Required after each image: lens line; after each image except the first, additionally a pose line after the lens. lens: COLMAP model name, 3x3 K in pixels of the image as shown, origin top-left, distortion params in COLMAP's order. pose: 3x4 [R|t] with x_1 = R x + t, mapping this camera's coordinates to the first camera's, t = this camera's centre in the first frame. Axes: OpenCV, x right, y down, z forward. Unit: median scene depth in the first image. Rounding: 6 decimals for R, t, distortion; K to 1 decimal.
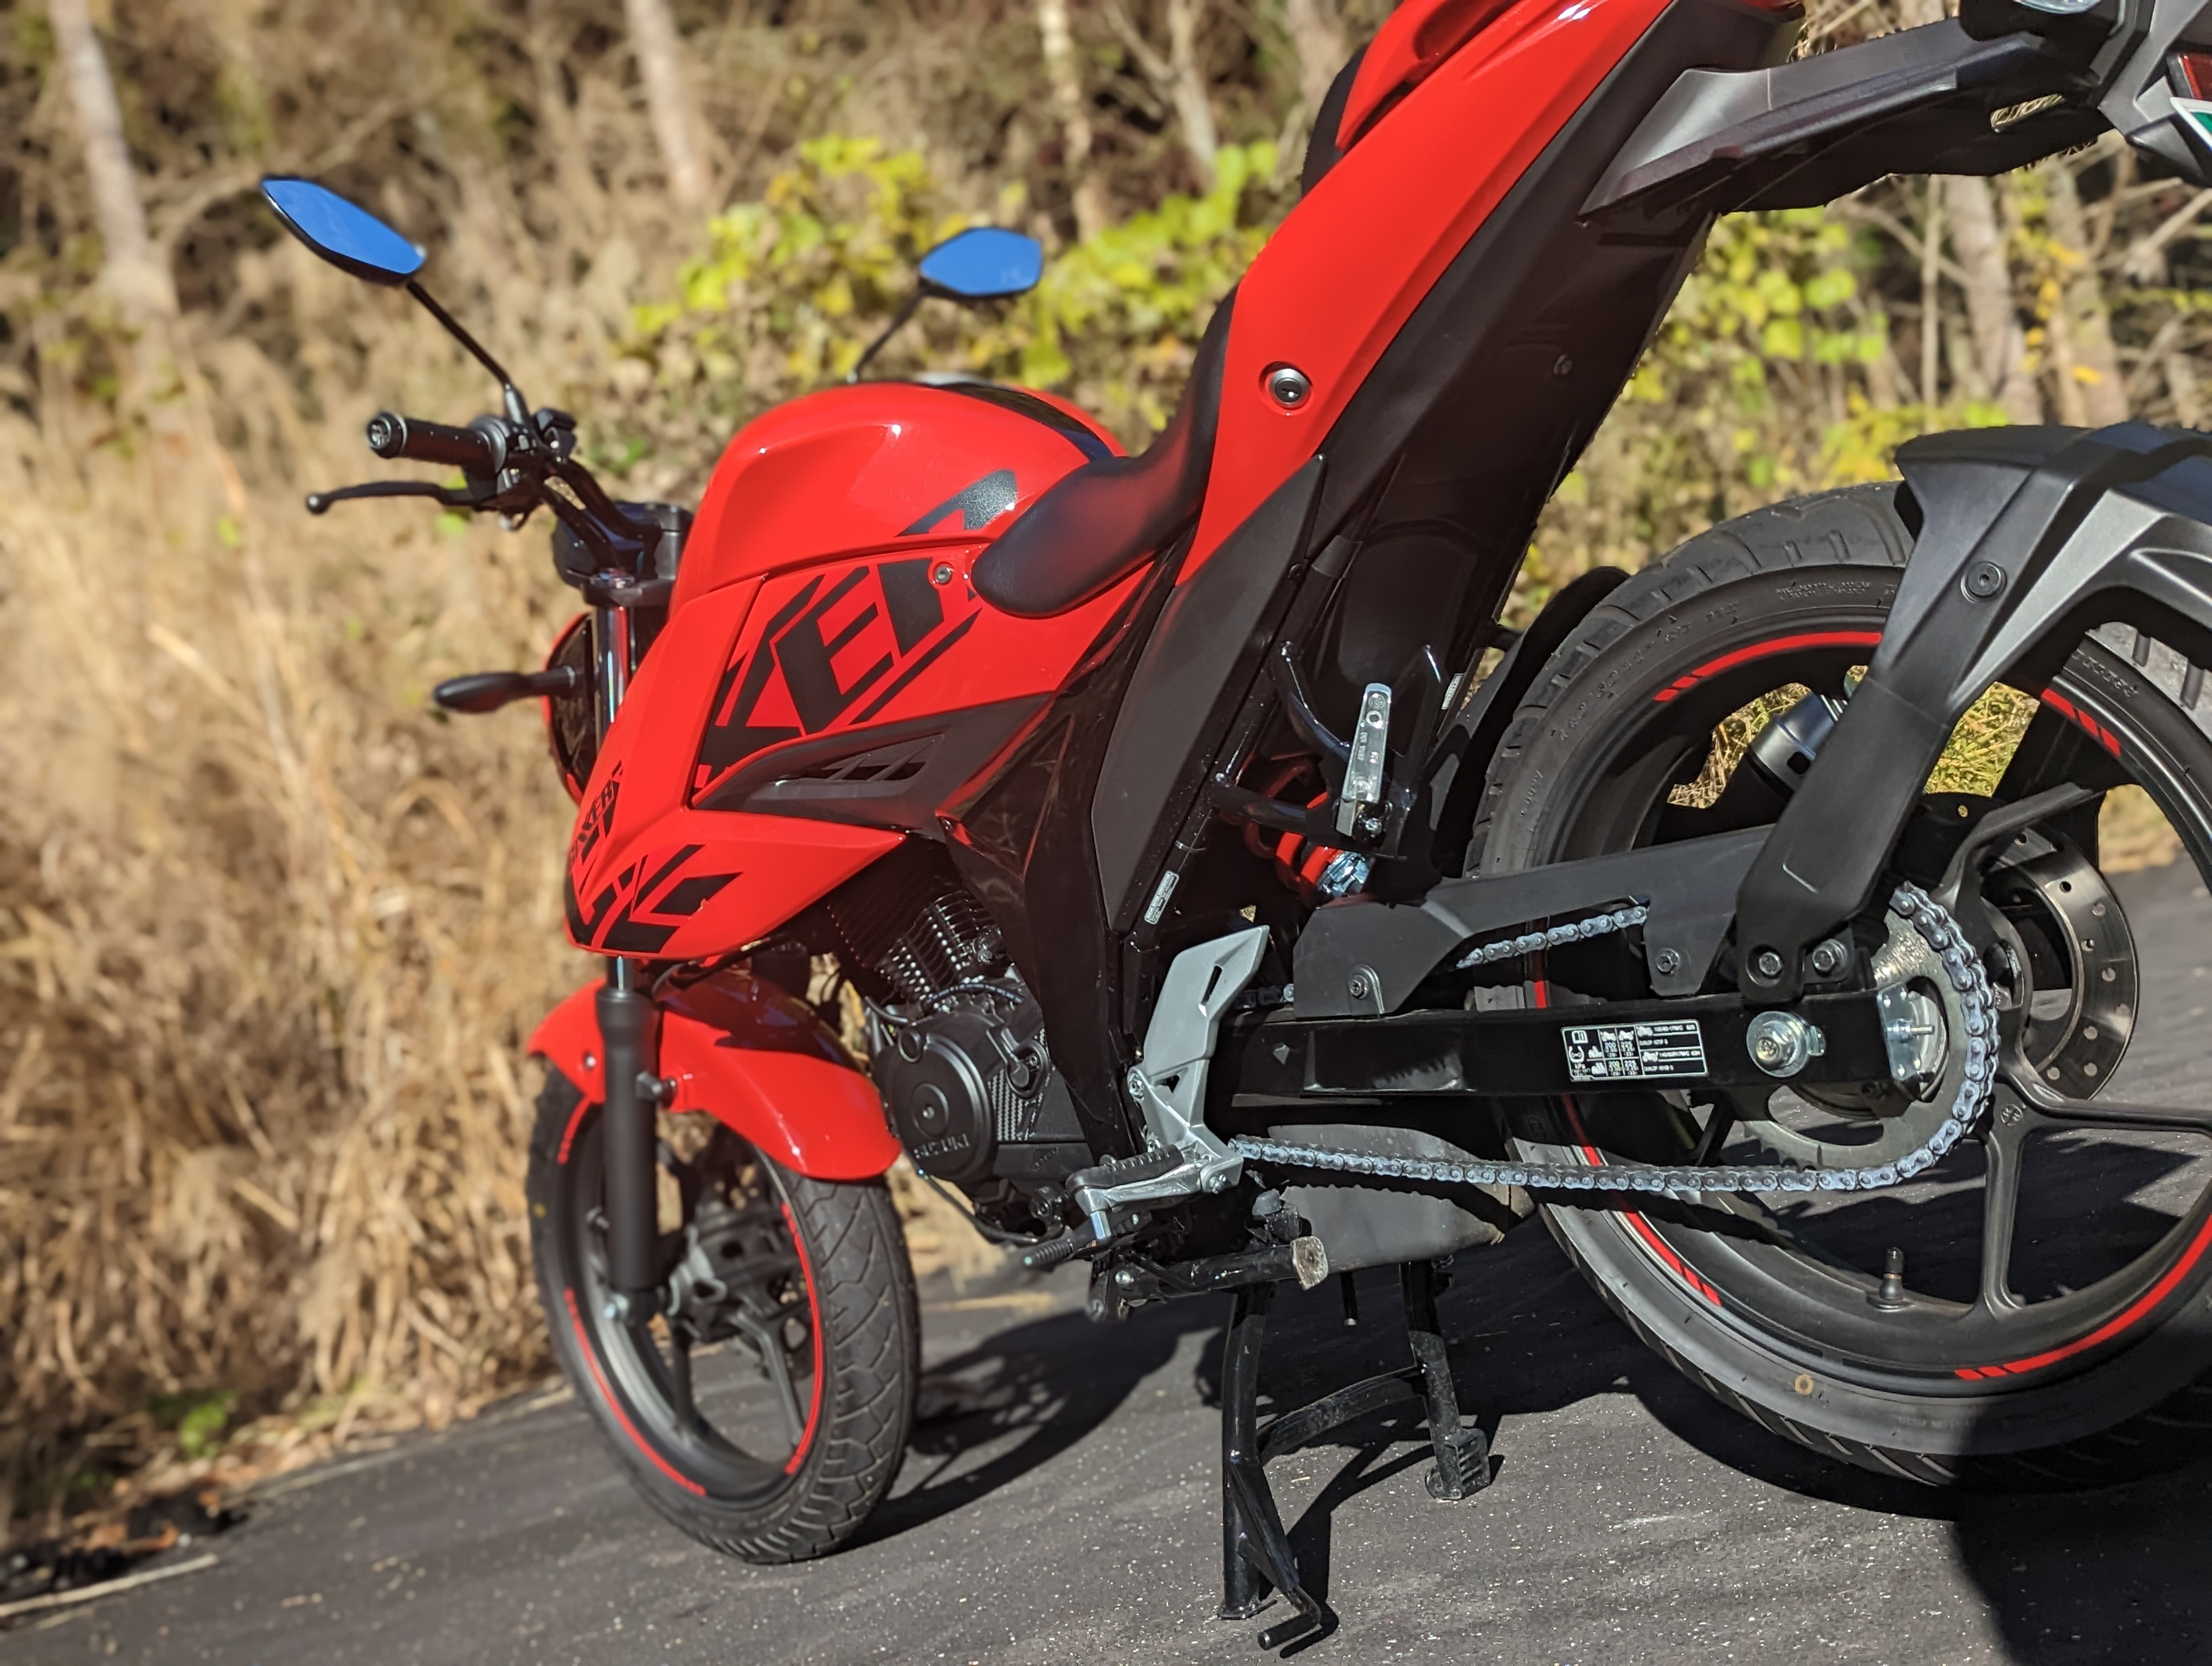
lens RADIAL K [[2381.1, 0, 1052.2], [0, 2381.1, 854.0], [0, 0, 1]] dist [0.100637, -0.265439]
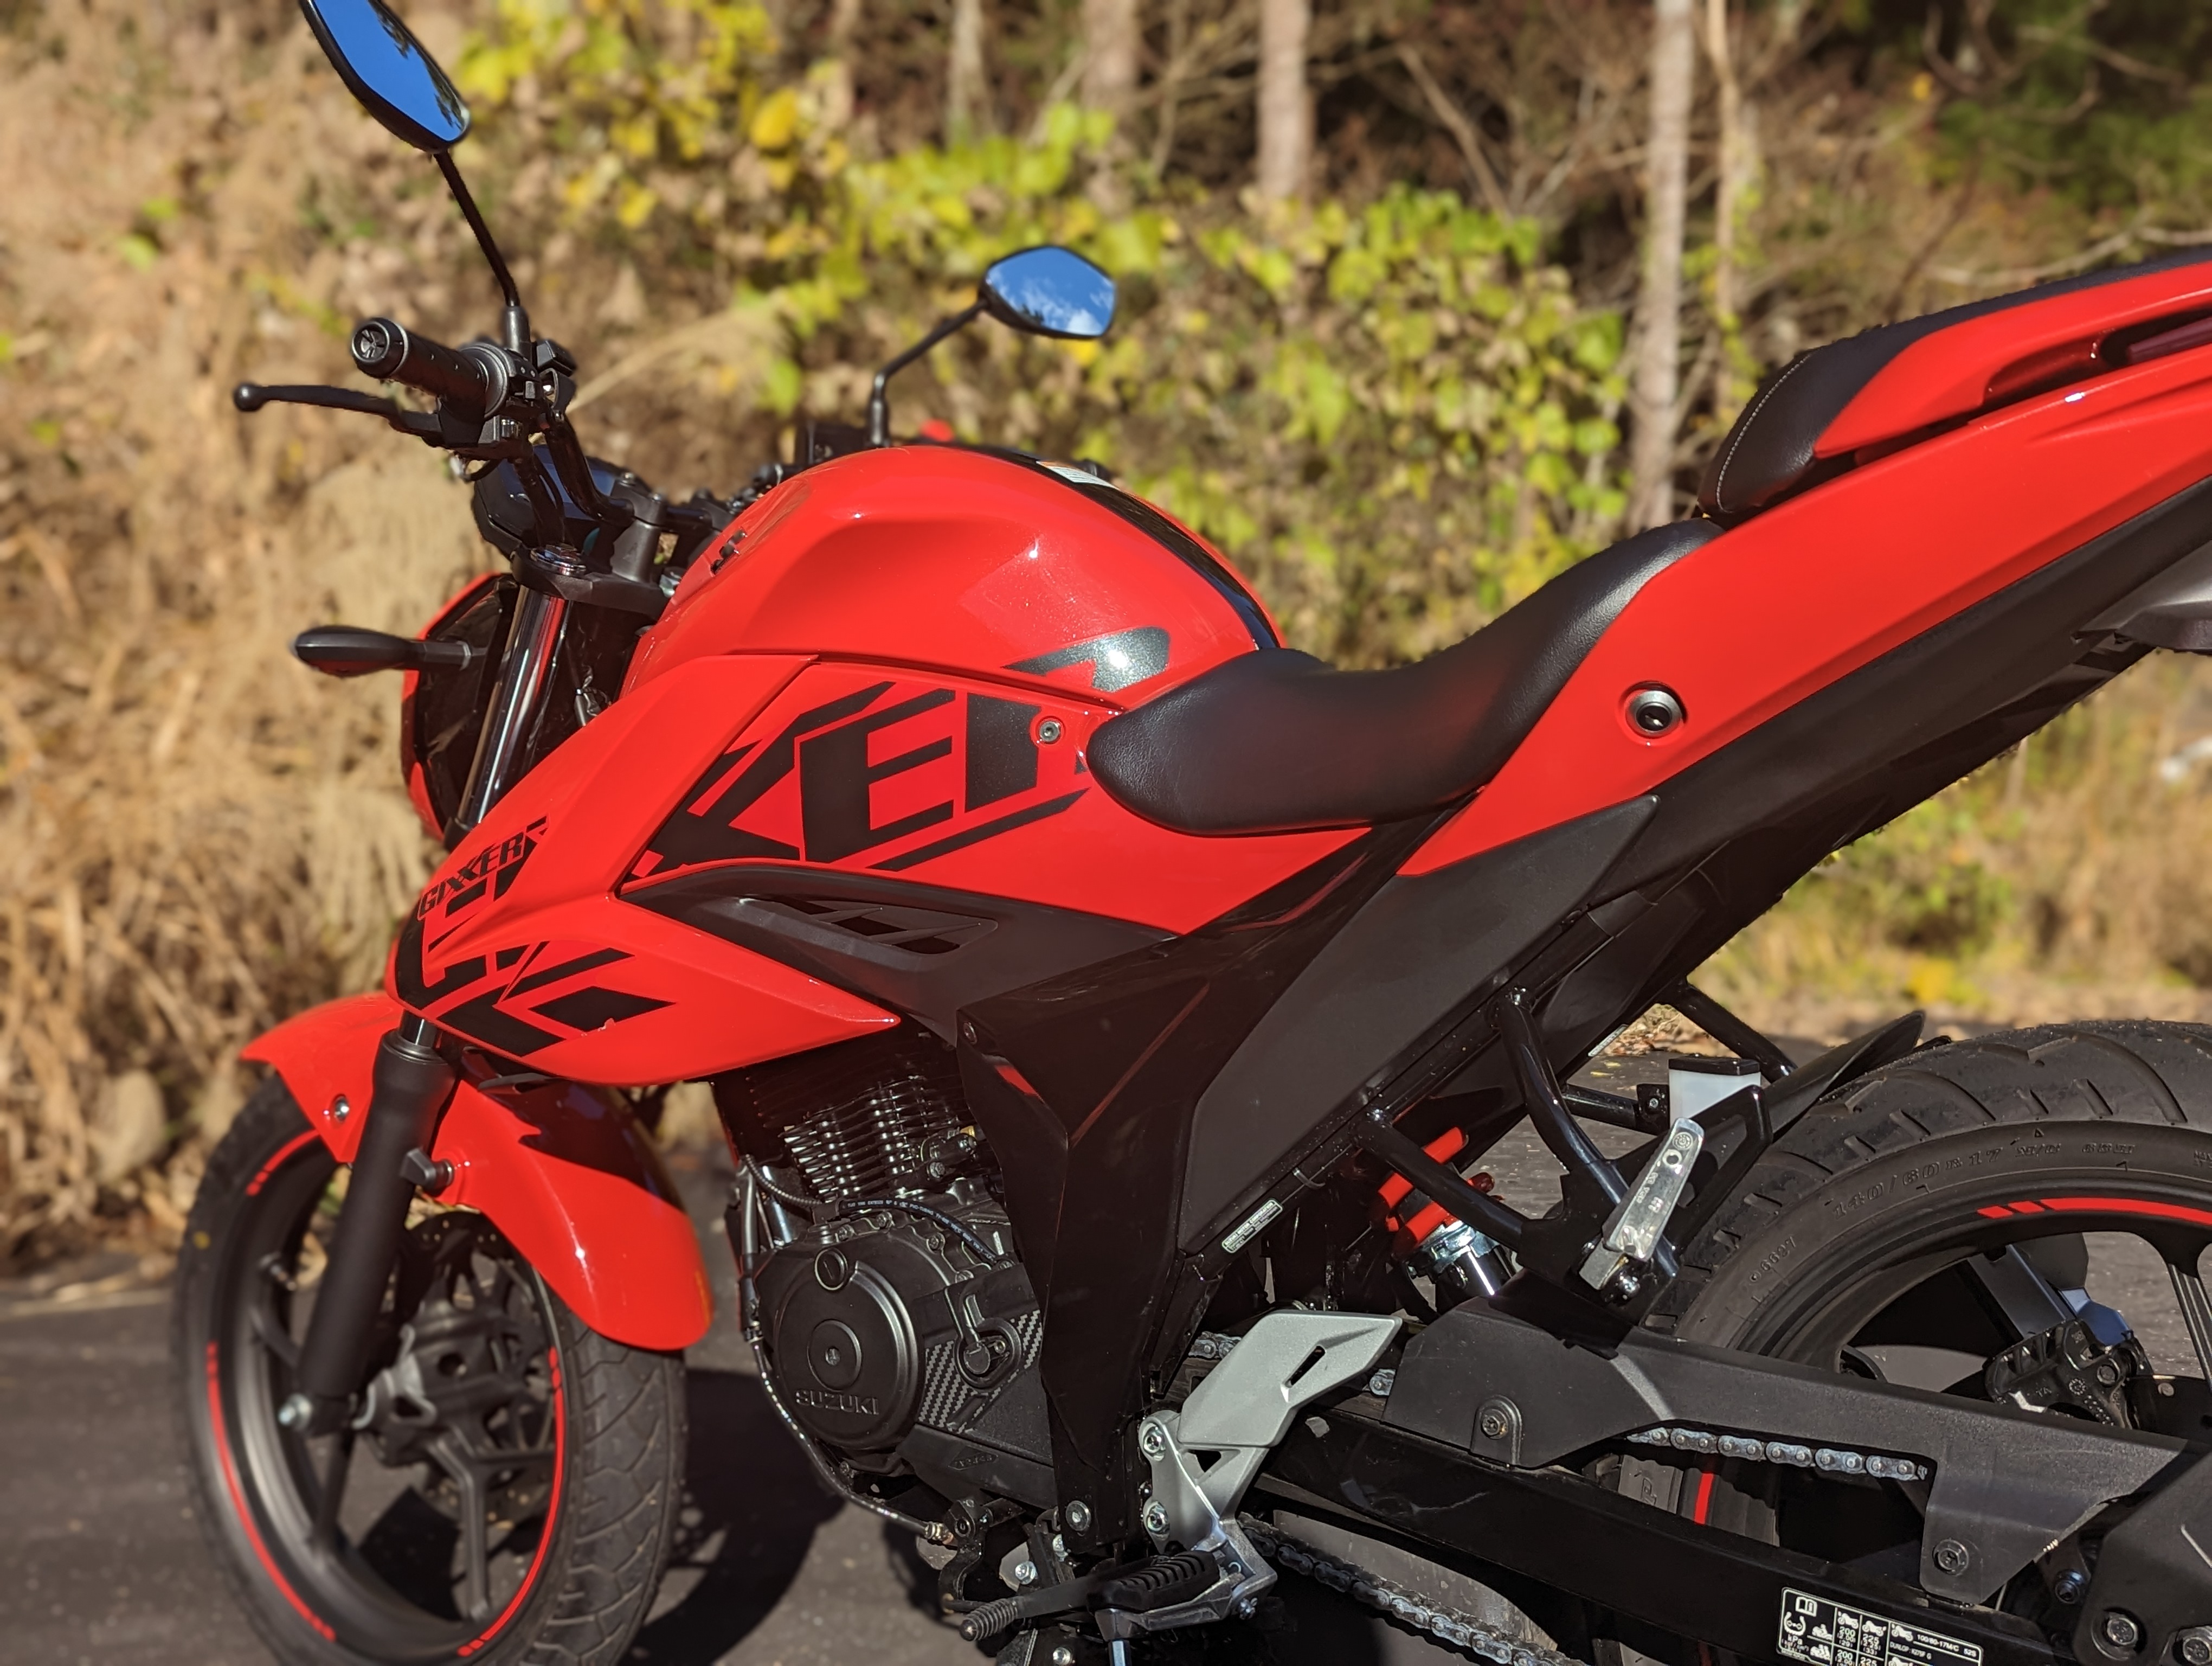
lens RADIAL K [[2392.0, 0, 1106.0], [0, 2392.0, 833.0], [0, 0, 1]] dist [0.069860, -0.119873]
pose [[0.943127, 0.254428, 0.213955, -0.185196], [-0.260607, 0.965445, 0.000700, -0.087186], [-0.206384, -0.056419, 0.976843, 0.205195]]
